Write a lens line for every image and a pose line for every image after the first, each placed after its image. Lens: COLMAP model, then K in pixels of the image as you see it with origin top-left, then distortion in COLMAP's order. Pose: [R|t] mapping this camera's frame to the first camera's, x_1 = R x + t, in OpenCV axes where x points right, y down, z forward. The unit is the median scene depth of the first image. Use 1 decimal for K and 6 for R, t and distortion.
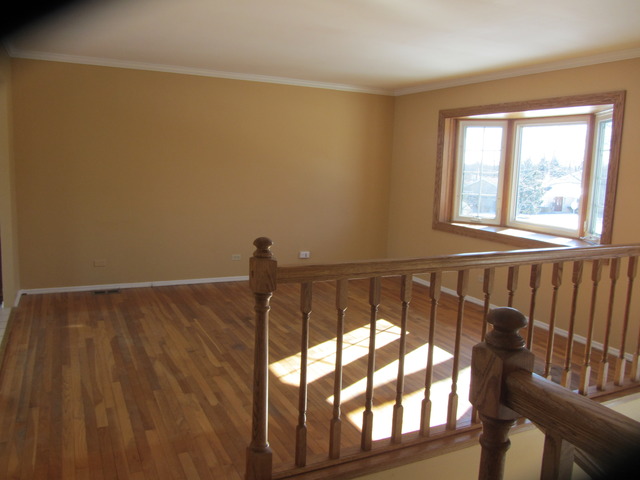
lens RADIAL K [[524.2, 0, 320.9], [0, 524.2, 232.2], [0, 0, 1]] dist [-0.040555, 0.006348]
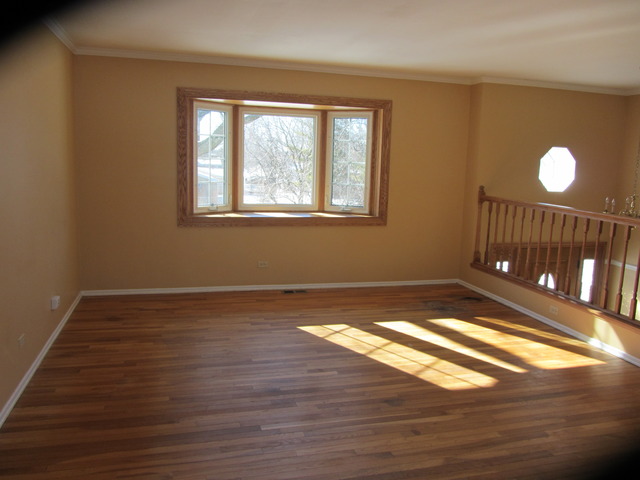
lens RADIAL K [[524.2, 0, 320.9], [0, 524.2, 232.2], [0, 0, 1]] dist [-0.040555, 0.006348]
pose [[0.189379, -0.174165, 0.966334, -0.771419], [0.102137, 0.982299, 0.157026, -0.143921], [-0.976578, 0.068961, 0.203815, 0.801998]]
